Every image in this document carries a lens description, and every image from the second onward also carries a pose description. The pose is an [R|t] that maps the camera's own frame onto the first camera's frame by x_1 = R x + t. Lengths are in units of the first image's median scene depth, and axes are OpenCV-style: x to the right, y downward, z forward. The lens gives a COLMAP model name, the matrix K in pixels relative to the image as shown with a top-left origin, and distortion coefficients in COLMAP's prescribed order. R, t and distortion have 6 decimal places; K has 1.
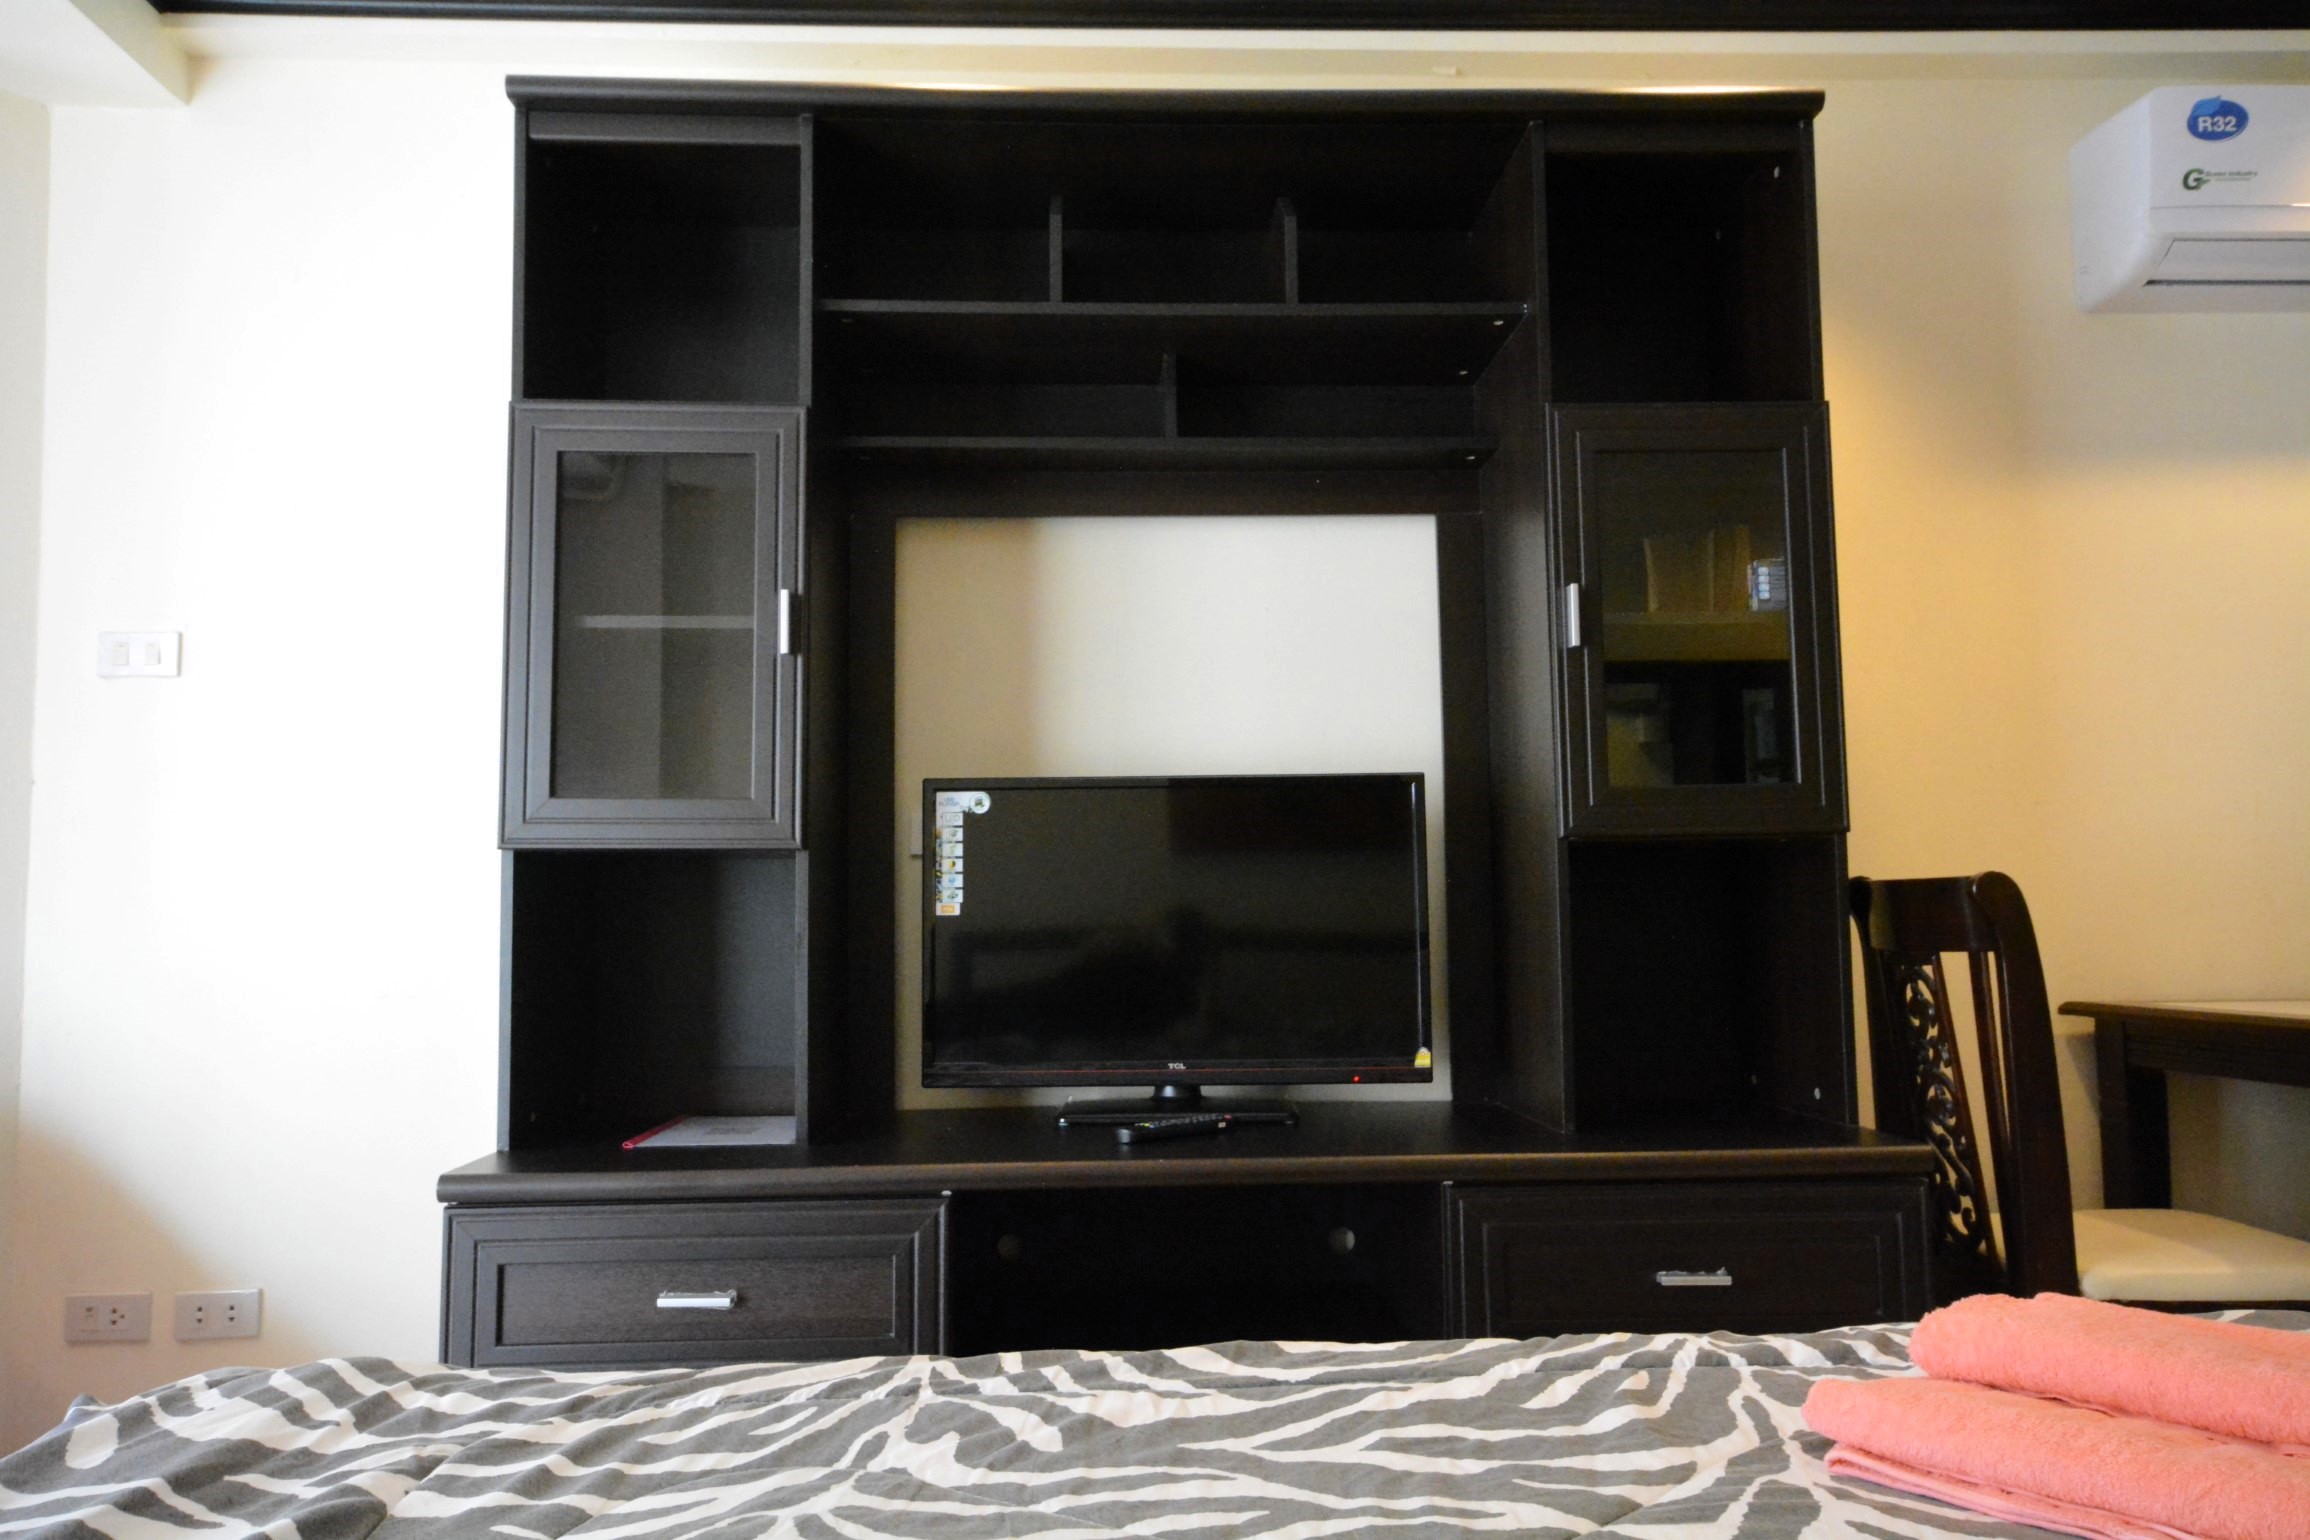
lens RADIAL K [[1688.4, 0, 1165.3], [0, 1688.4, 773.3], [0, 0, 1]] dist [0.020760, 0.005021]
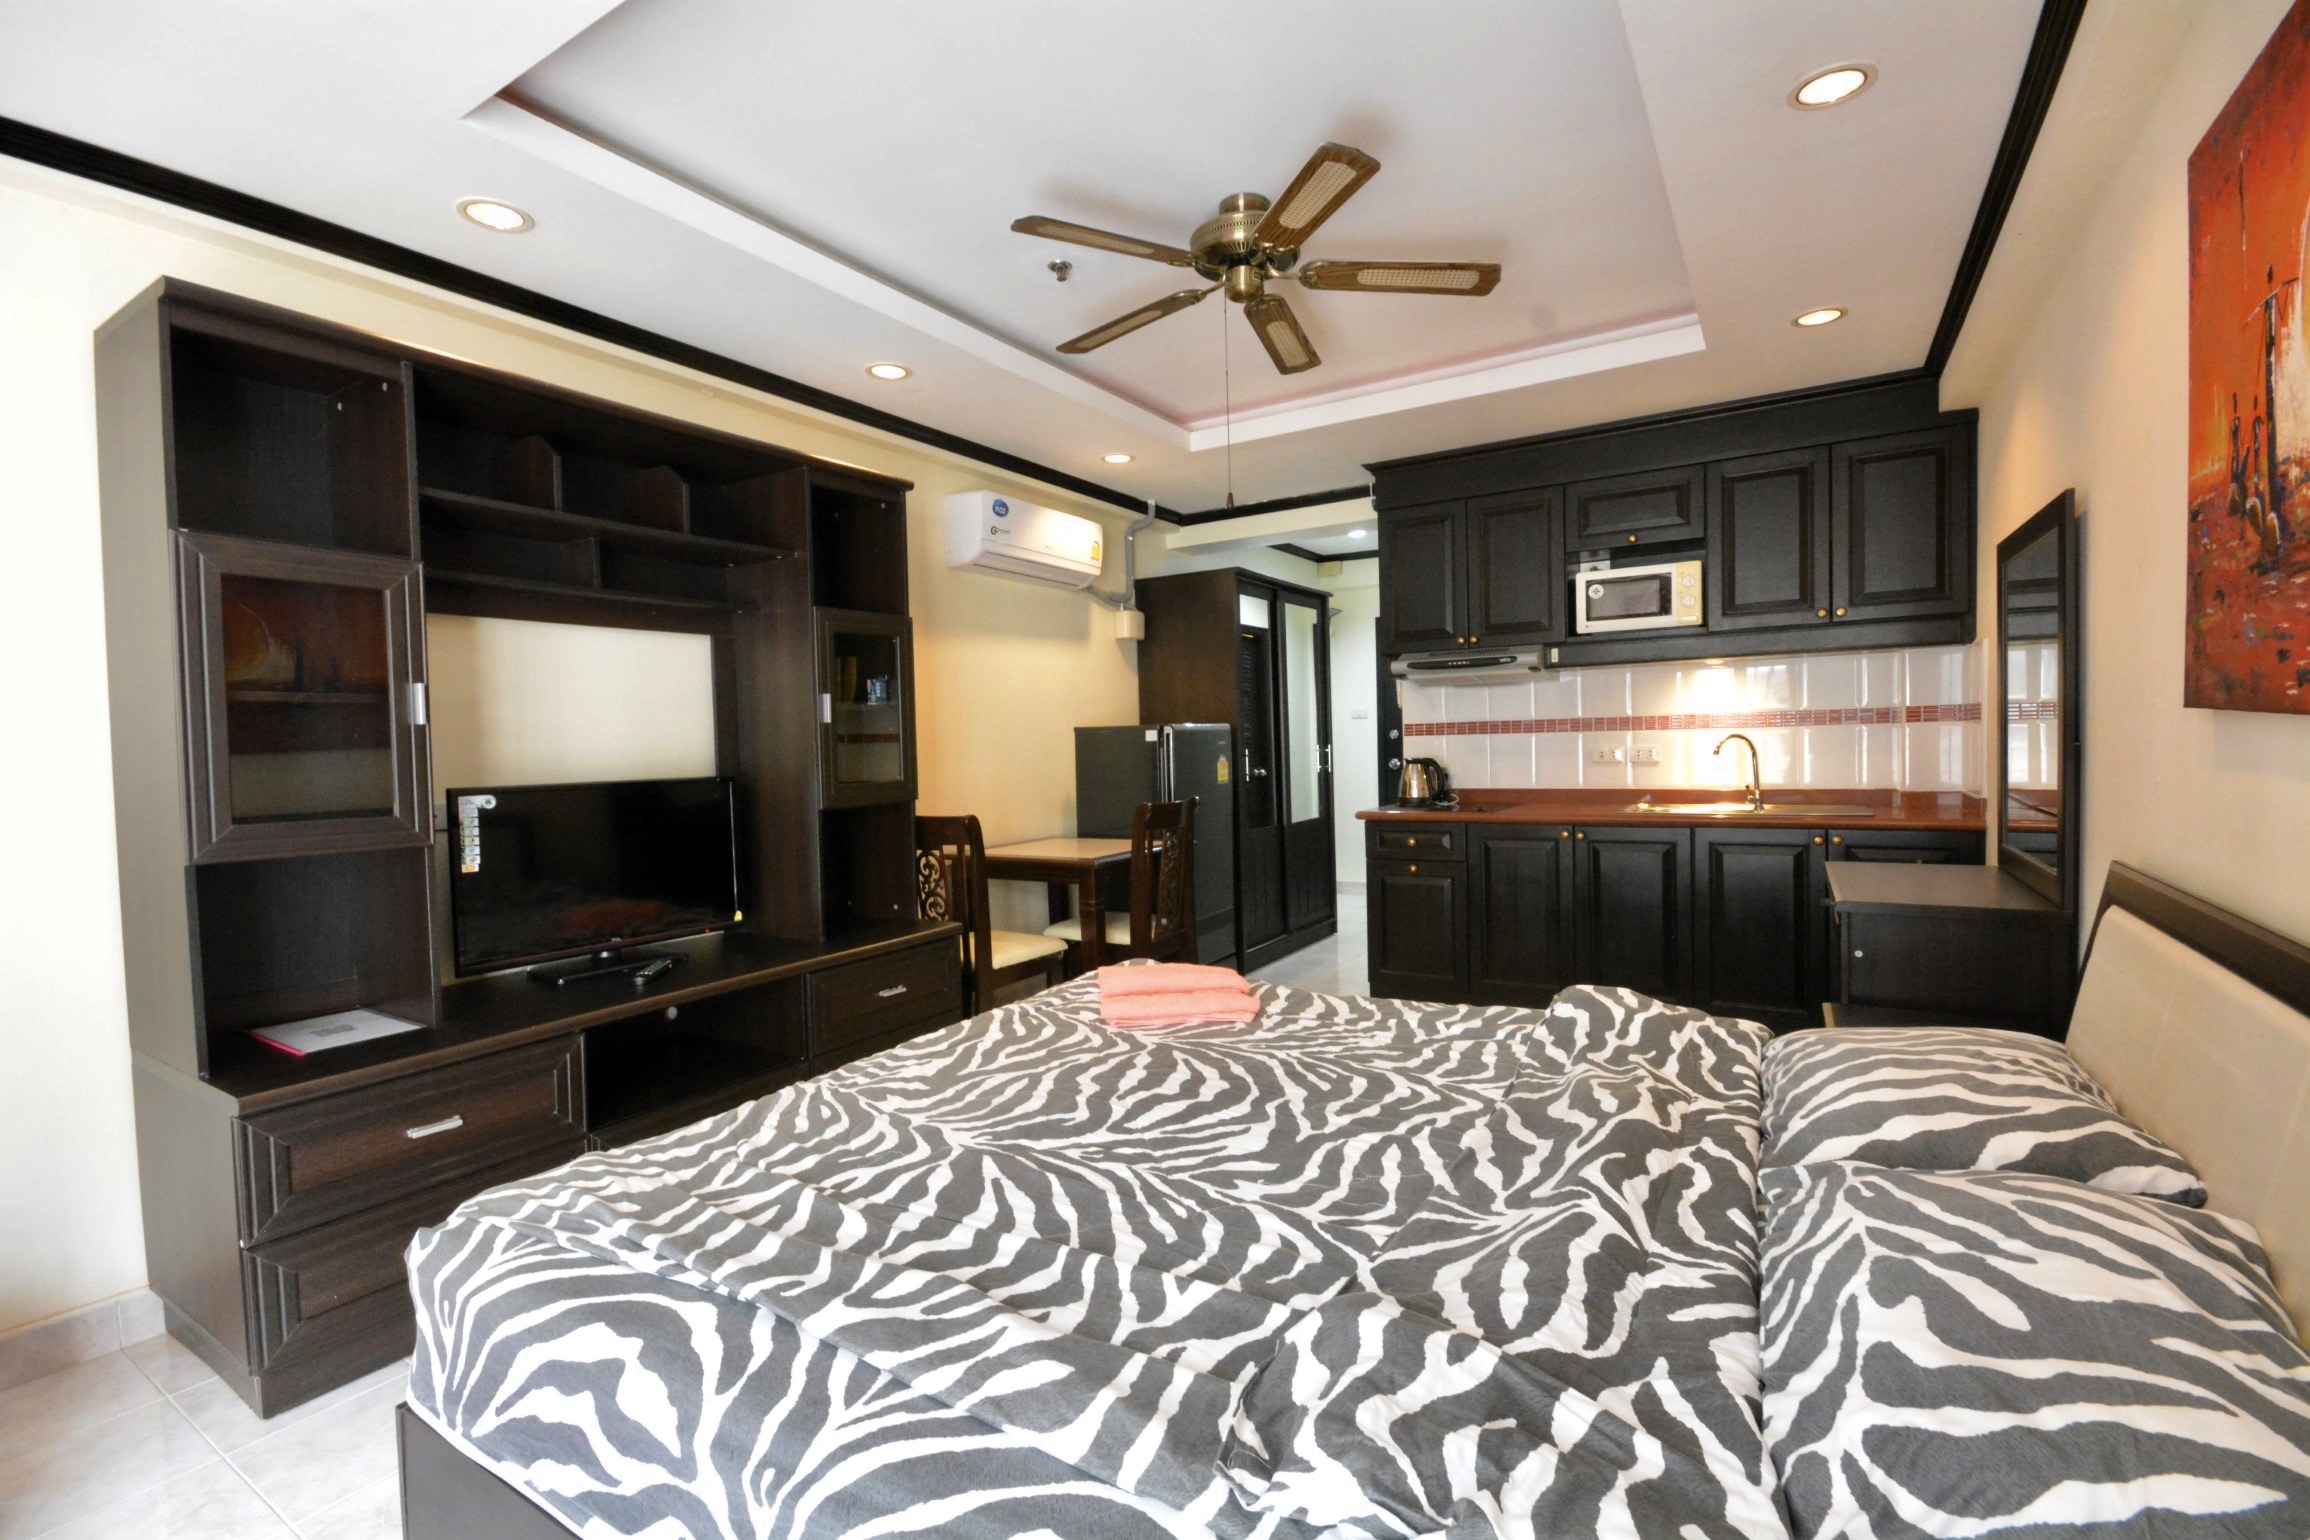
lens RADIAL K [[1010.5, 0, 1159.9], [0, 1010.5, 772.9], [0, 0, 1]] dist [0.007151, -0.012438]
pose [[0.565376, -0.027875, 0.824362, -0.553276], [-0.051106, 0.996325, 0.068740, -0.112161], [-0.823248, -0.080994, 0.561874, -0.087754]]
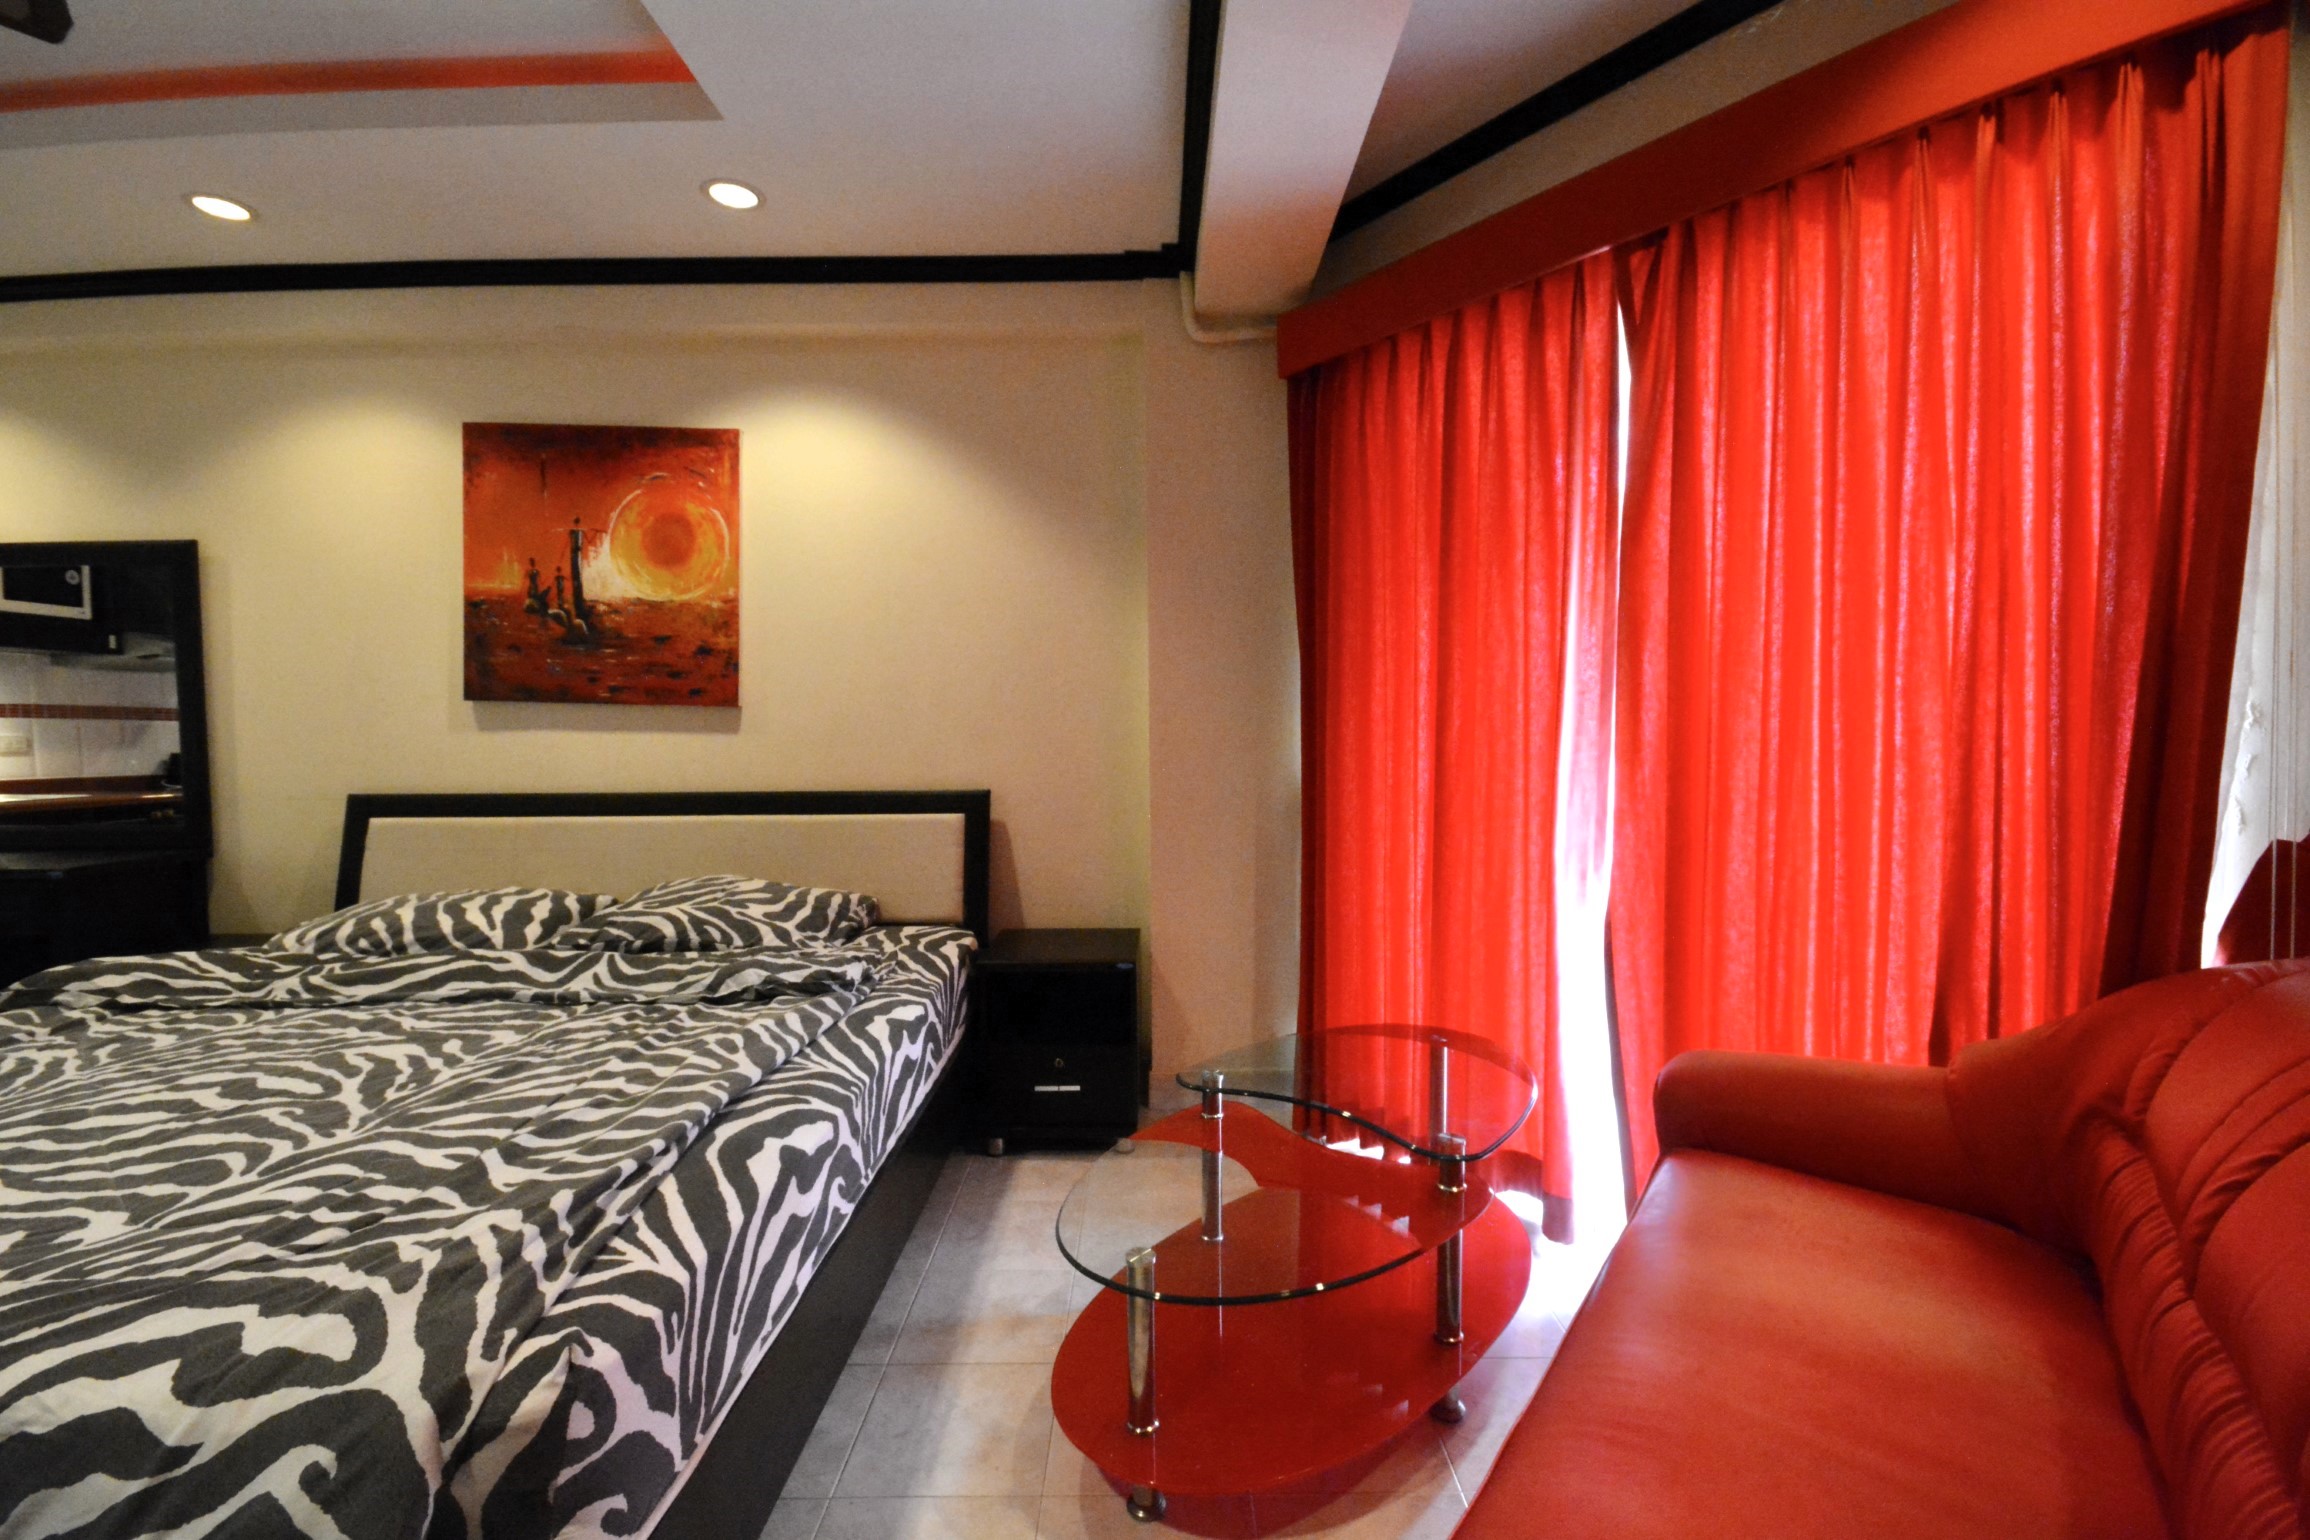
lens RADIAL K [[1010.5, 0, 1163.9], [0, 1010.5, 771.2], [0, 0, 1]] dist [0.007151, -0.012438]
pose [[-0.999171, 0.020463, 0.035182, -0.563380], [0.019037, 0.999002, -0.040401, 0.005096], [-0.035974, -0.039698, -0.998564, 0.901782]]
